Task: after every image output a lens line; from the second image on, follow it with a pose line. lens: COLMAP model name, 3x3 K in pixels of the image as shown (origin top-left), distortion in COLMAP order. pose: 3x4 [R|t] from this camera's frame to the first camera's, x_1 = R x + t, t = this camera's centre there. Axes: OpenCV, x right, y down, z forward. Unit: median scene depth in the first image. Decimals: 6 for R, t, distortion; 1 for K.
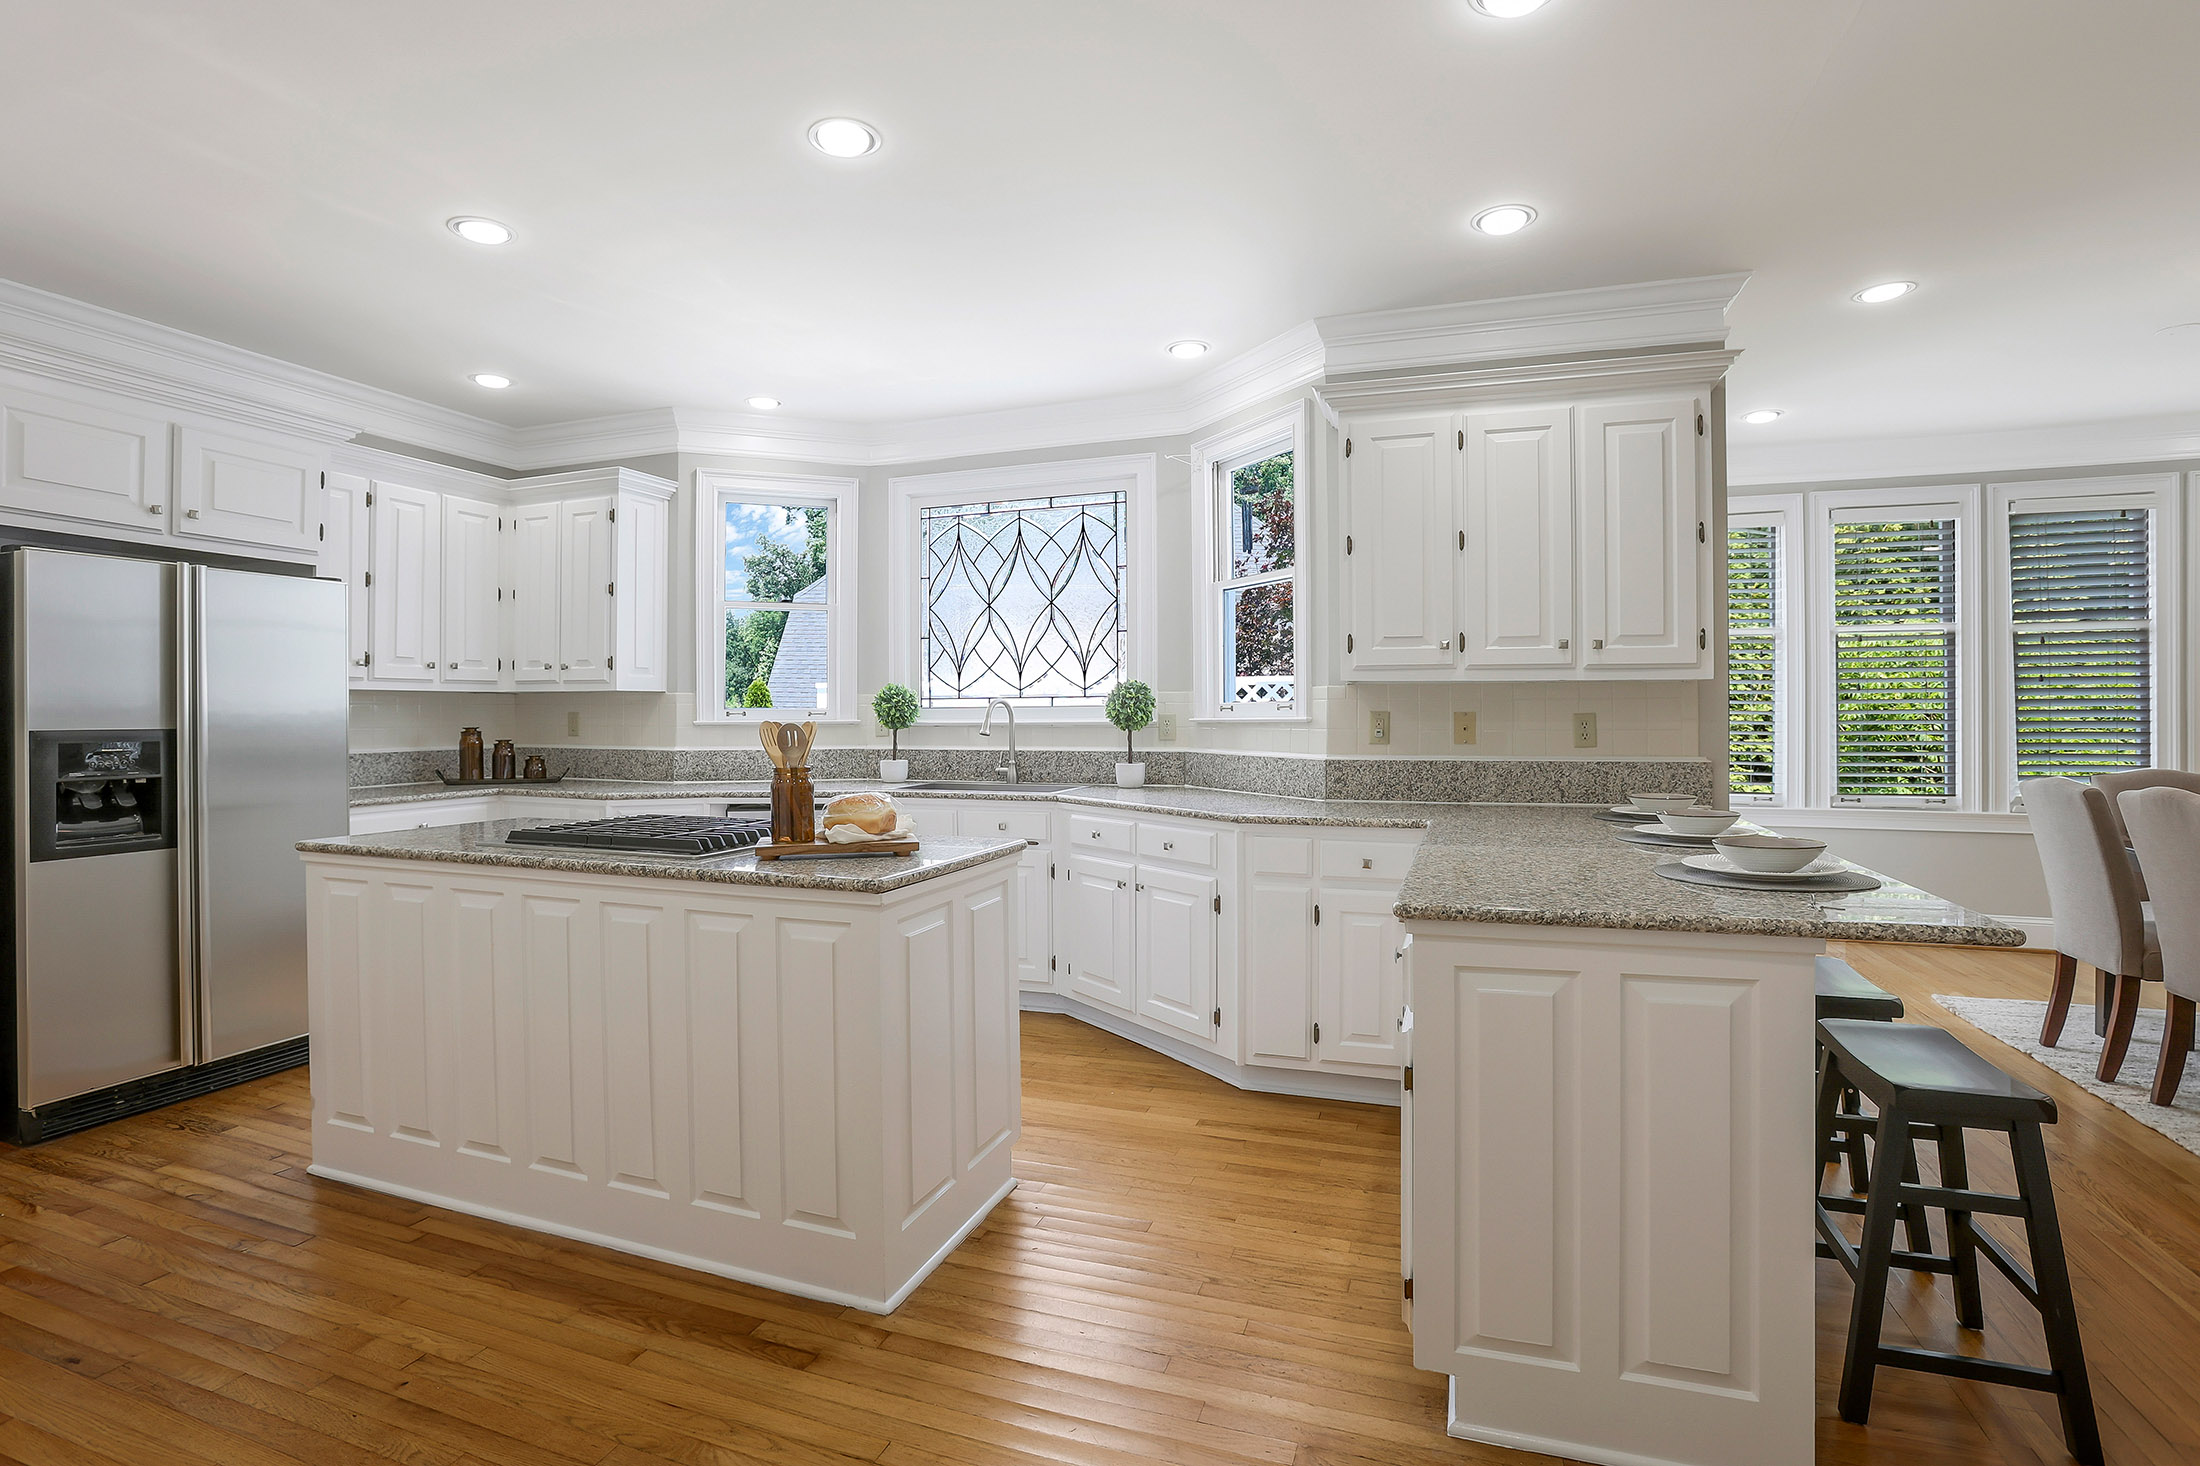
lens RADIAL K [[1058.5, 0, 1091.5], [0, 1058.5, 702.2], [0, 0, 1]] dist [-0.058534, 0.021677]
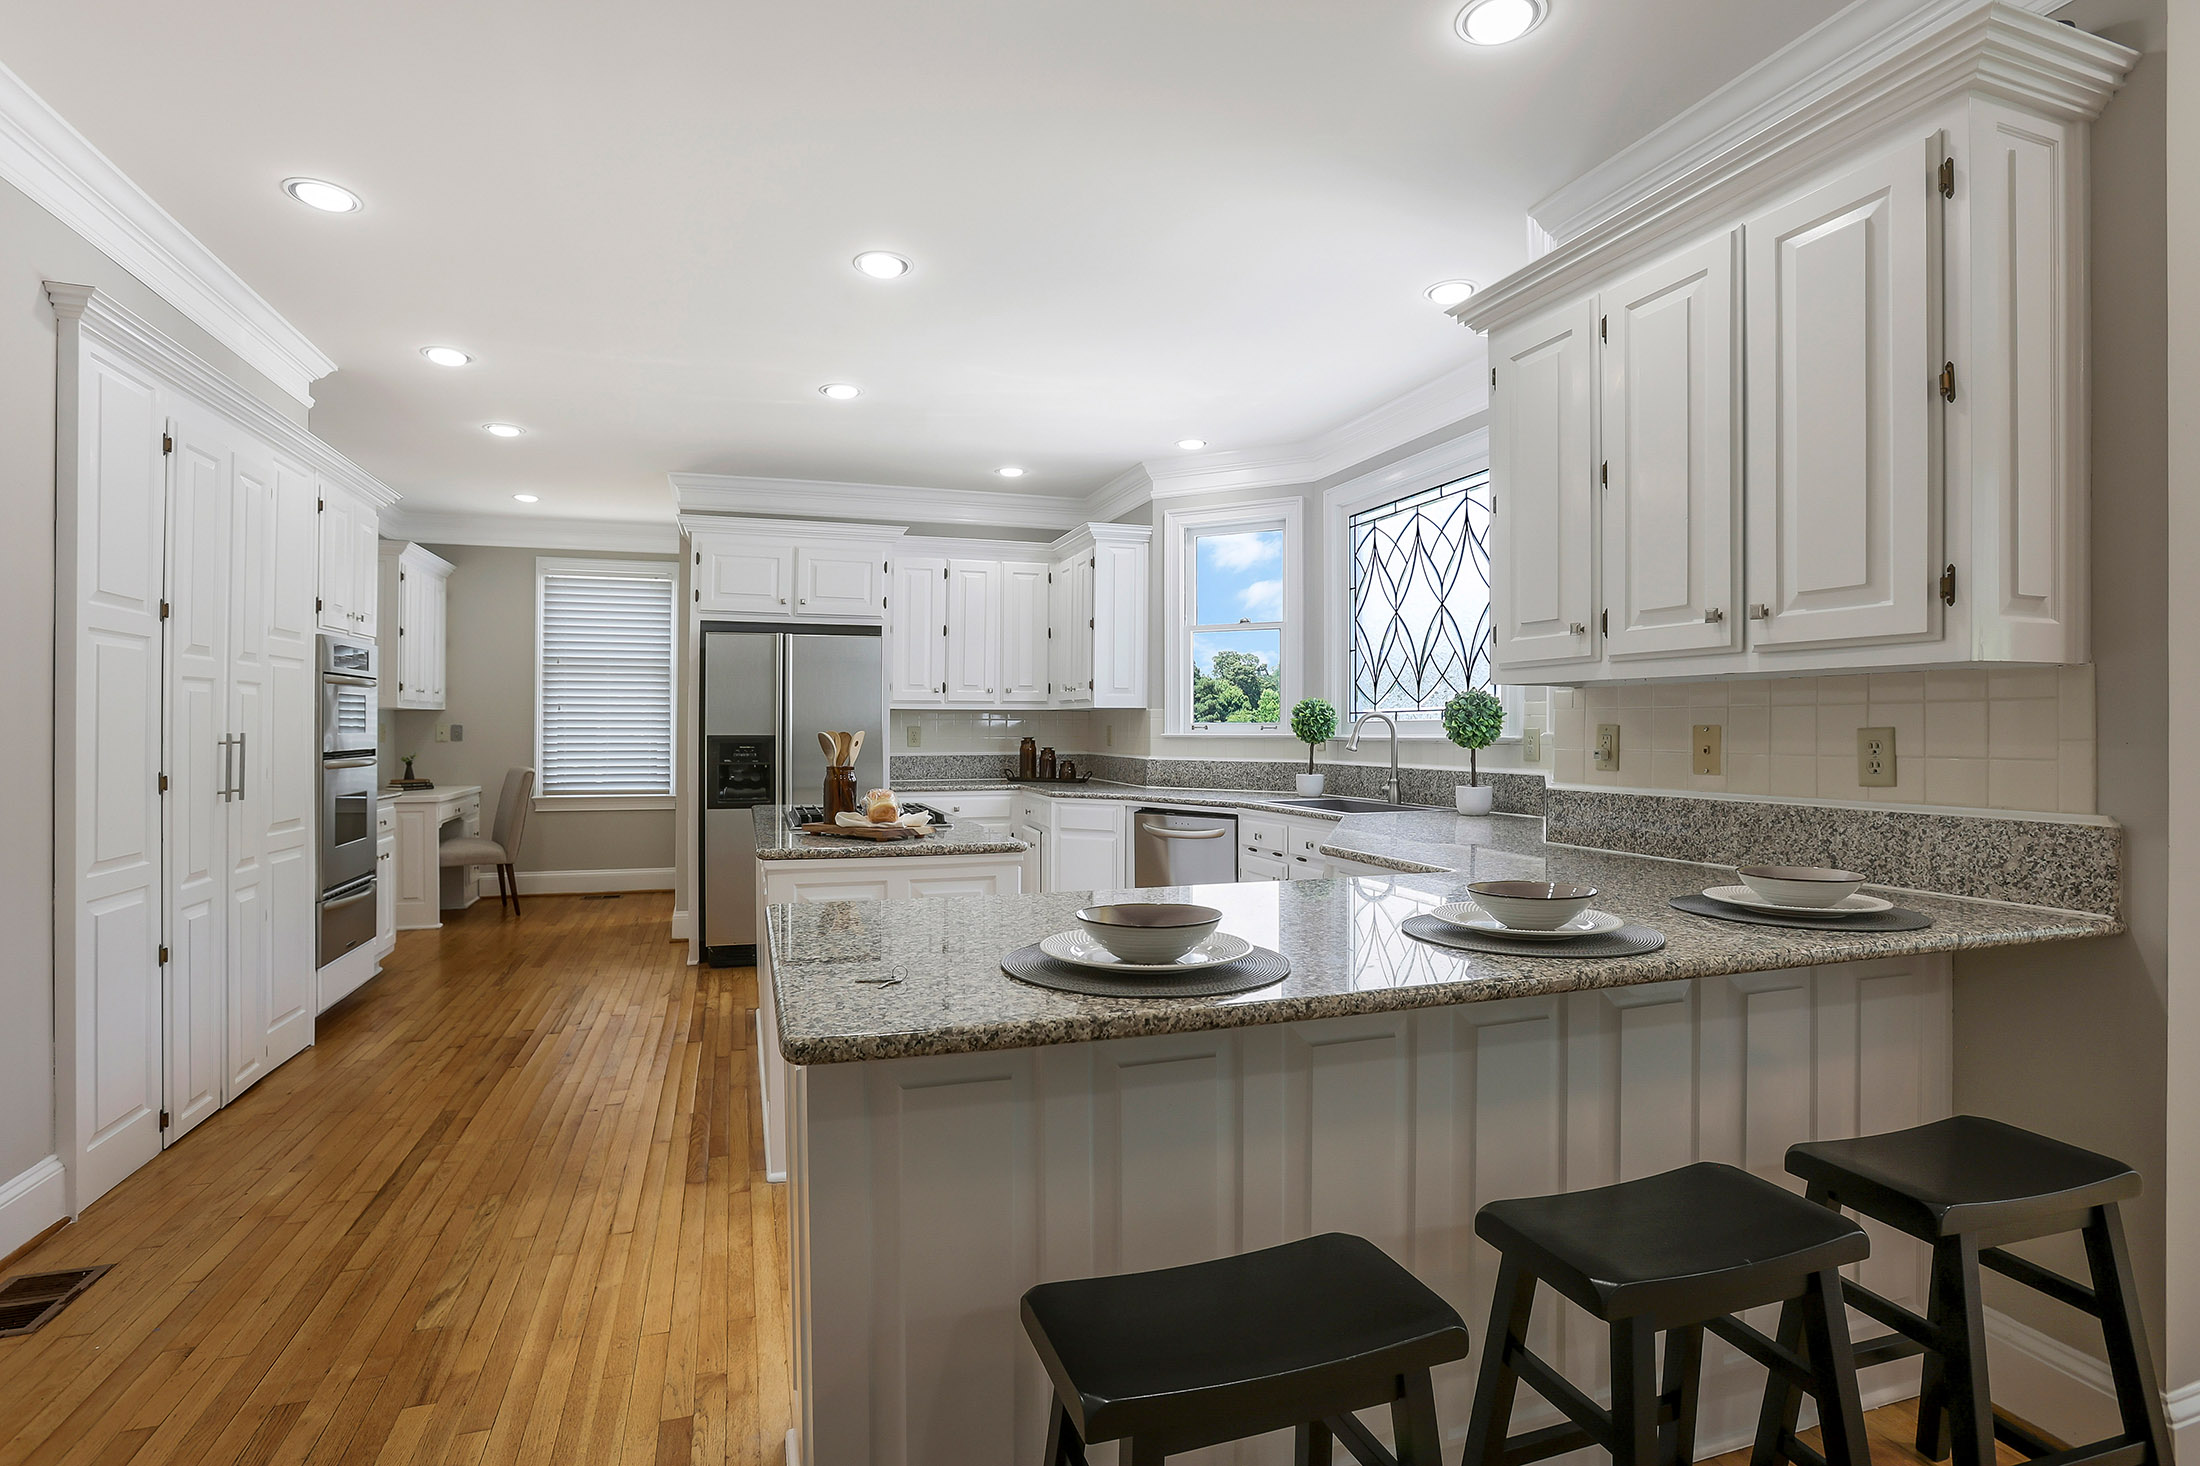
lens RADIAL K [[1065.1, 0, 1065.8], [0, 1065.1, 715.9], [0, 0, 1]] dist [-0.031861, 0.002674]
pose [[0.615184, -0.005486, -0.788365, 0.494065], [0.002301, 0.999984, -0.005163, 0.004488], [0.788380, 0.001362, 0.615186, 0.214865]]
